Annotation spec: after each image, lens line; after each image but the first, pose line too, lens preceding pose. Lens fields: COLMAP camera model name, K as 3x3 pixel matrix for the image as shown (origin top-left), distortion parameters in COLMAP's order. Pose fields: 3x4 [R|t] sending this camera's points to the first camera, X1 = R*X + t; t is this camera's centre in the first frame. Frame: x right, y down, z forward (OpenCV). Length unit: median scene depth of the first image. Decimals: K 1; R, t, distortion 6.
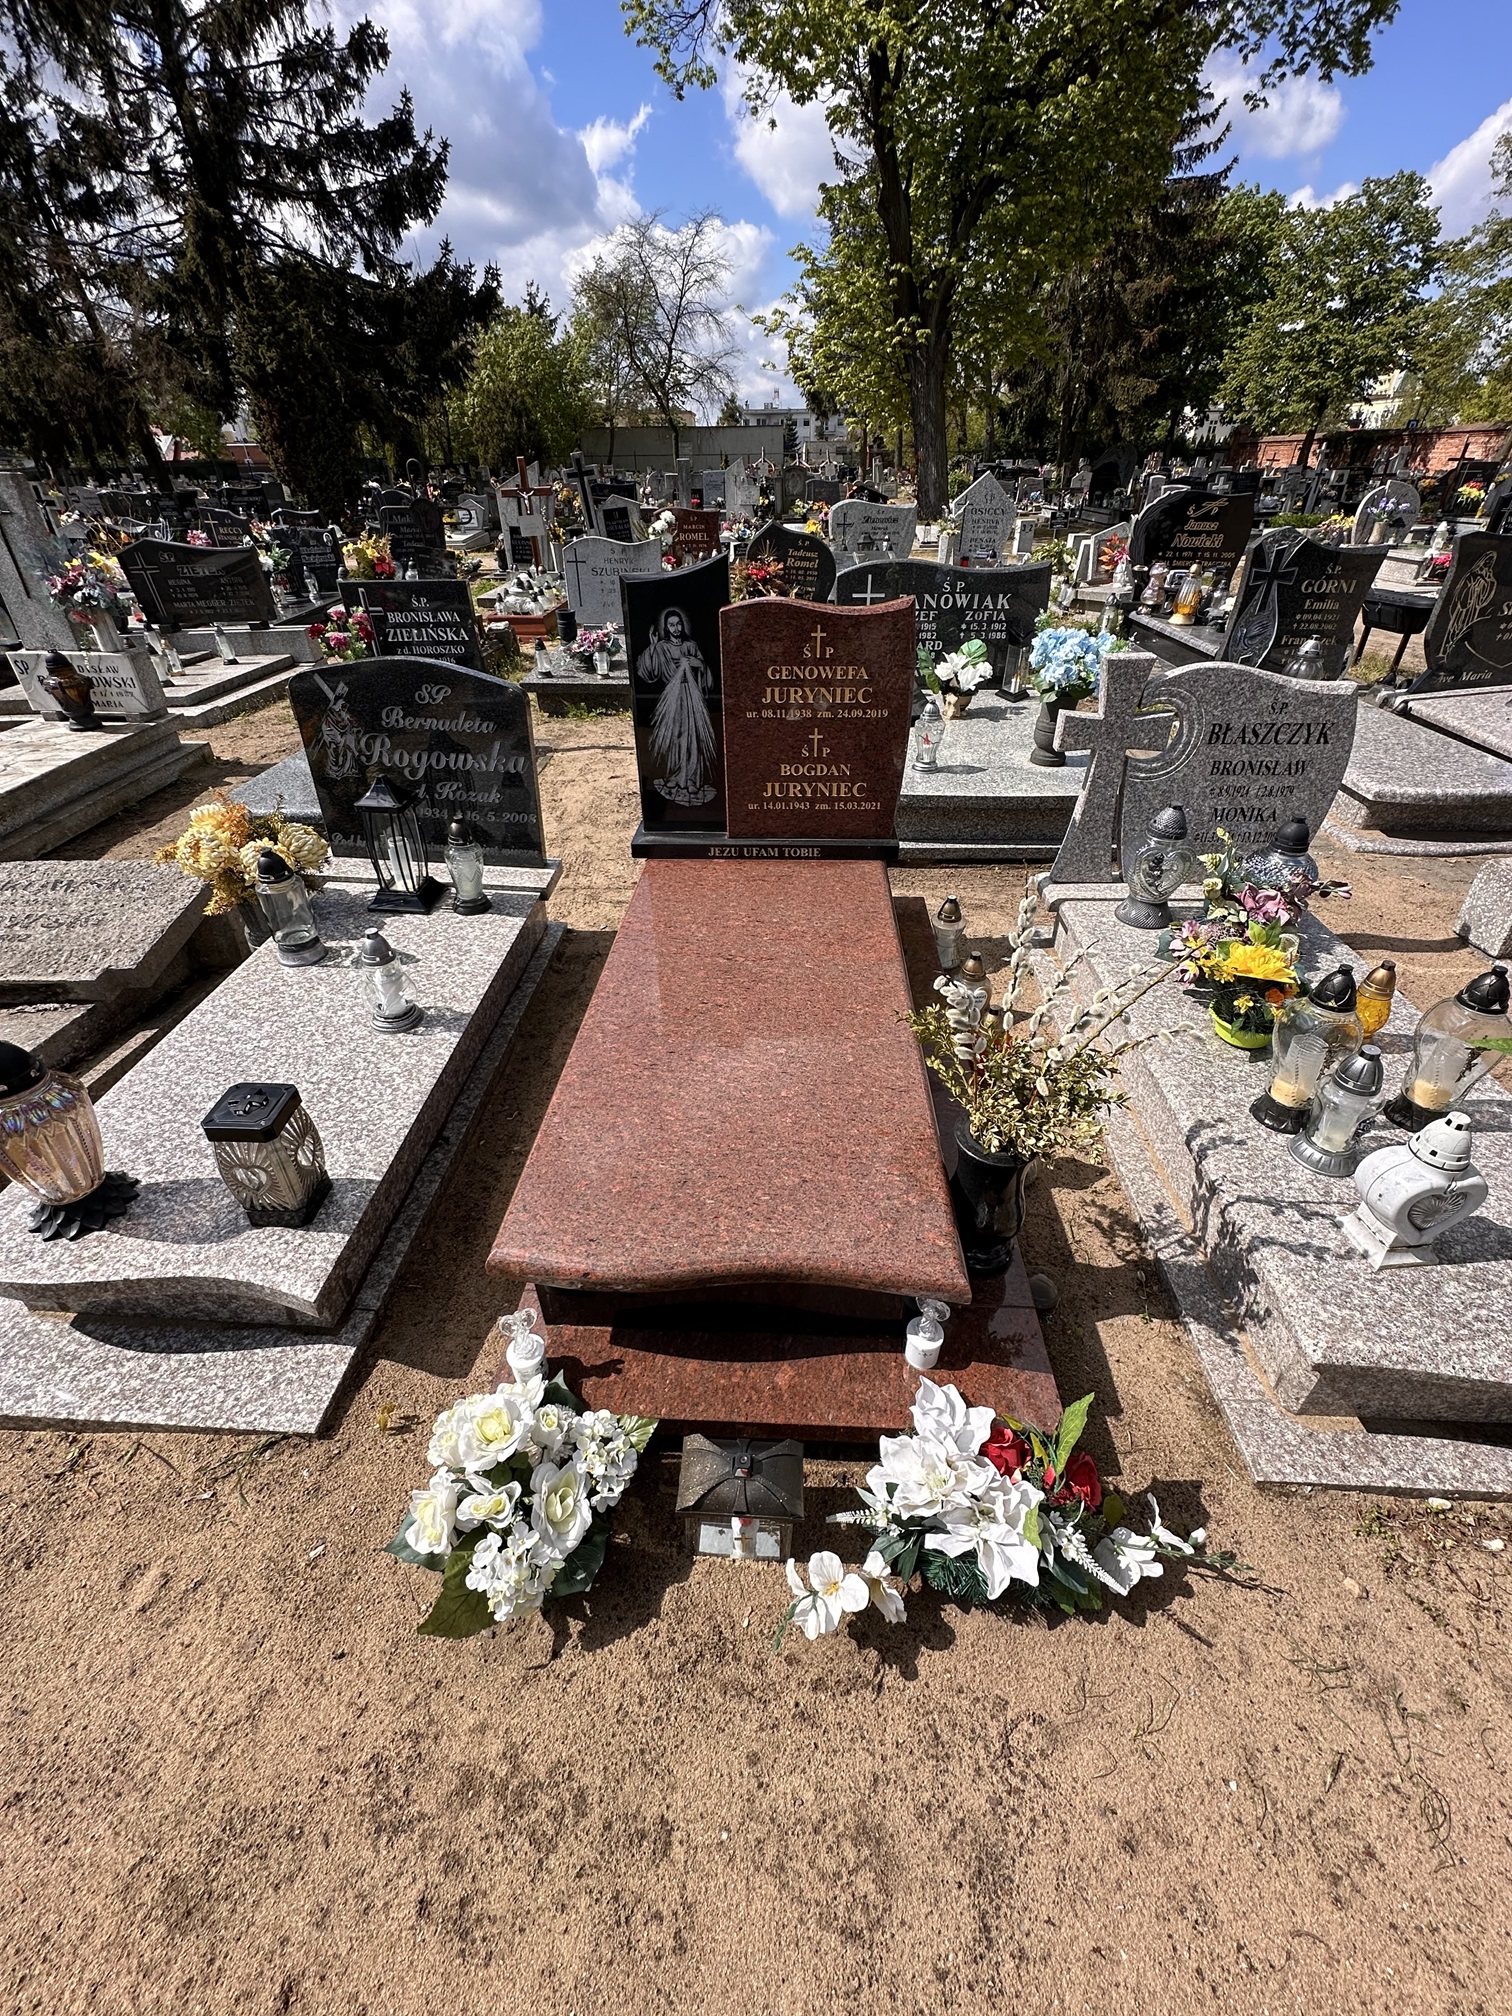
lens RADIAL K [[806.1, 0, 756.1], [0, 806.1, 1014.4], [0, 0, 1]] dist [-0.003547, 0.000601]
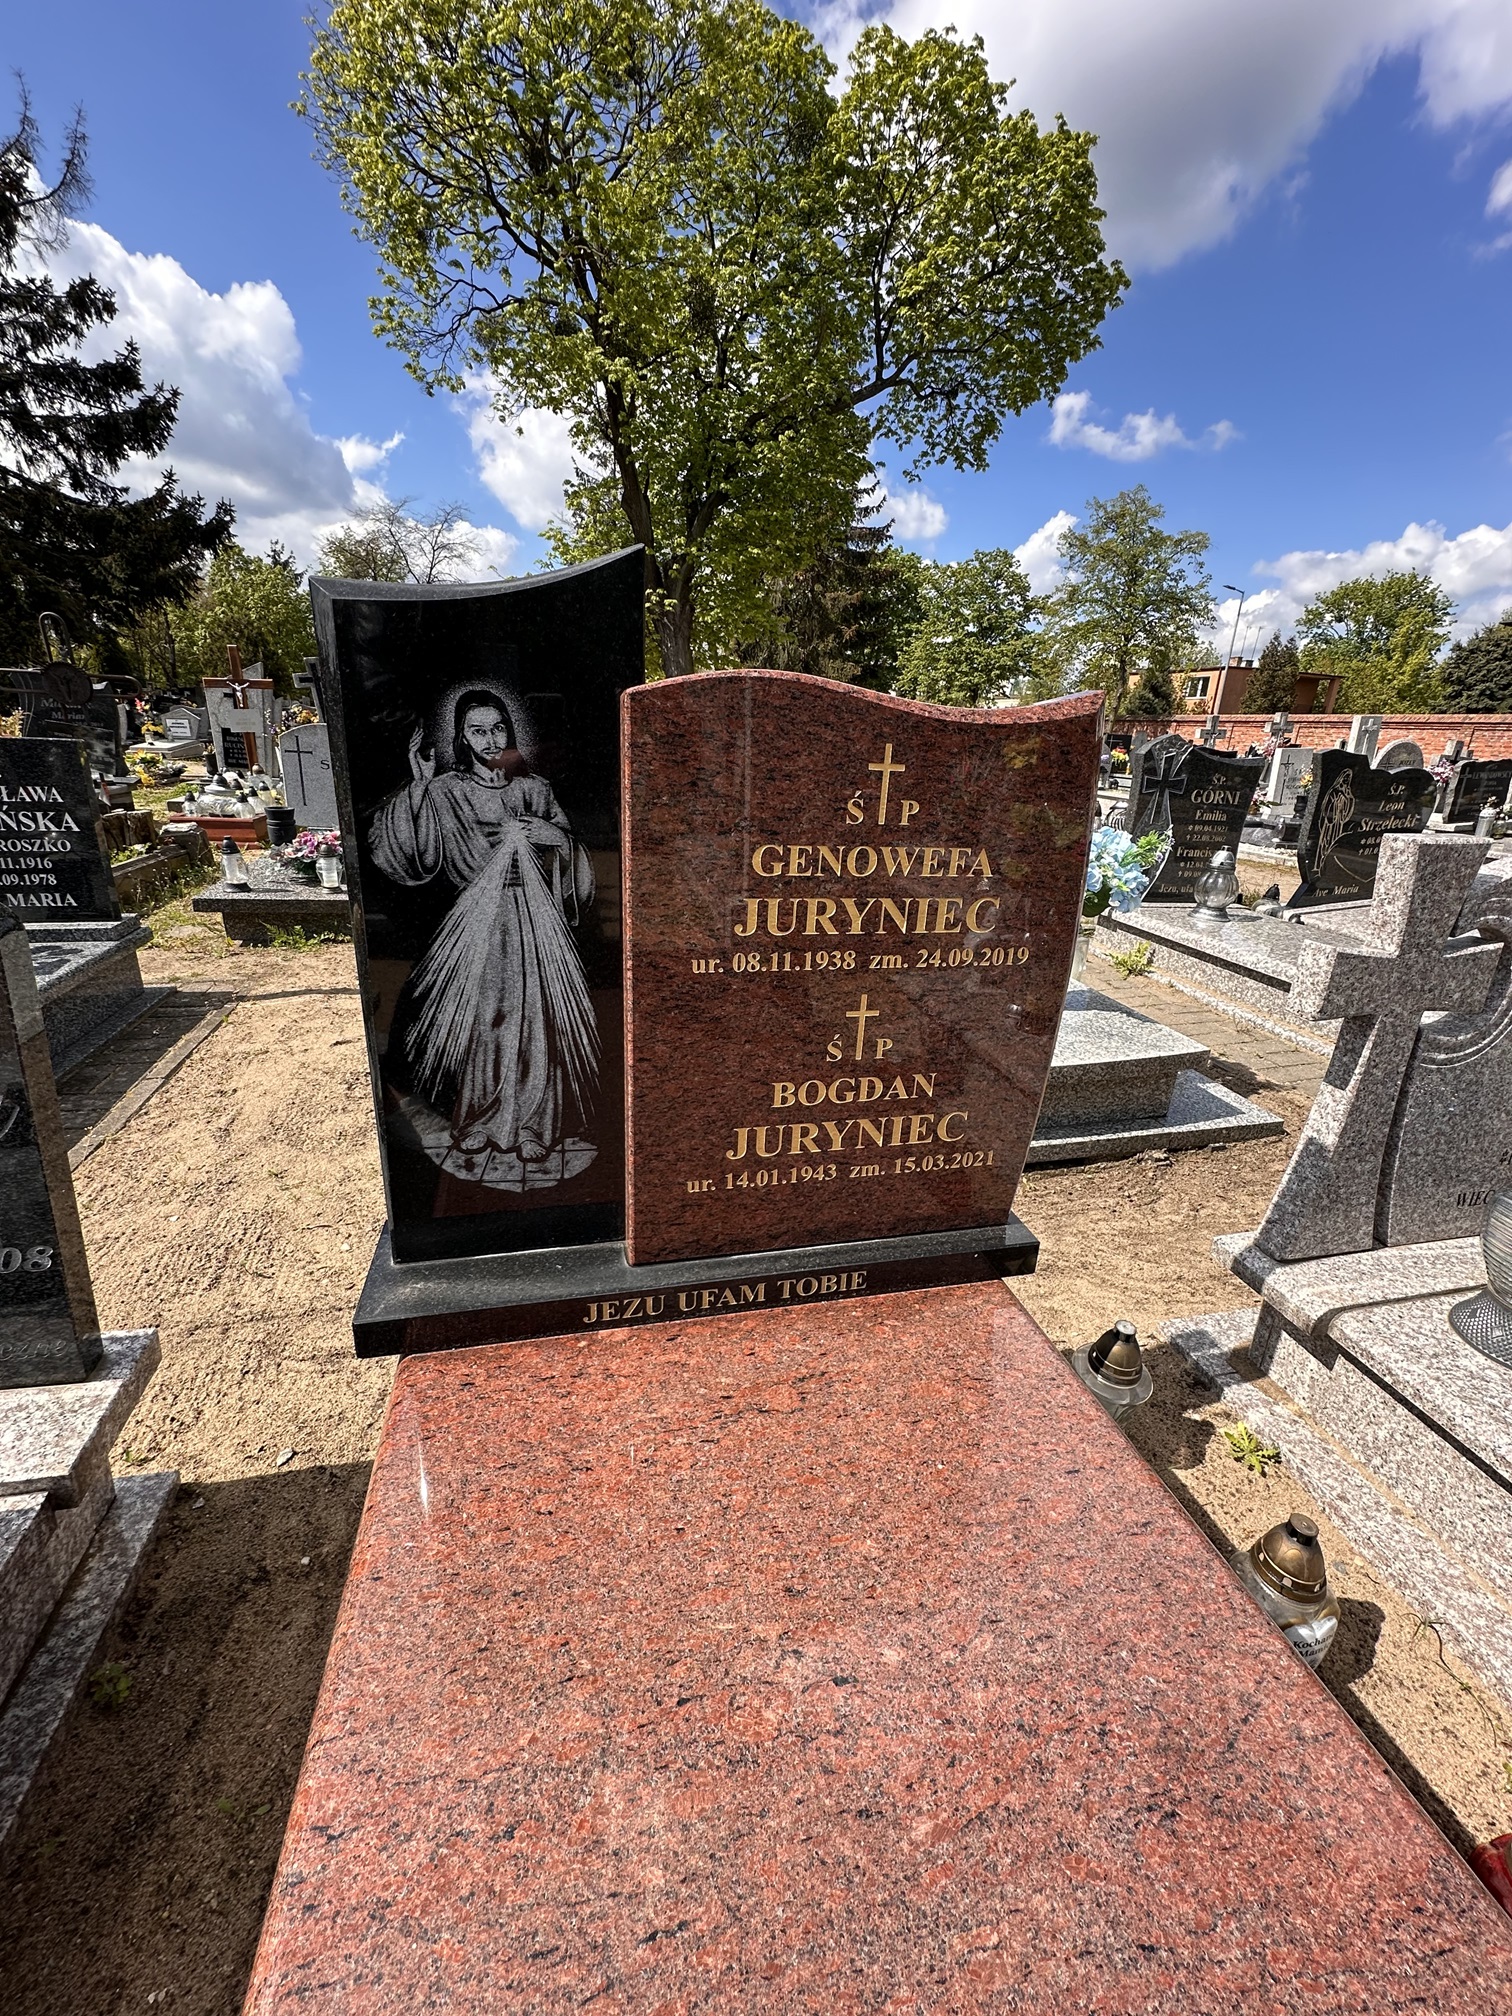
lens RADIAL K [[806.1, 0, 754.1], [0, 806.1, 1005.9], [0, 0, 1]] dist [-0.003547, 0.000601]
pose [[0.958703, -0.038586, 0.281778, -0.014542], [0.110161, 0.963795, -0.242825, -0.042150], [-0.262207, 0.263838, 0.928244, 0.105362]]
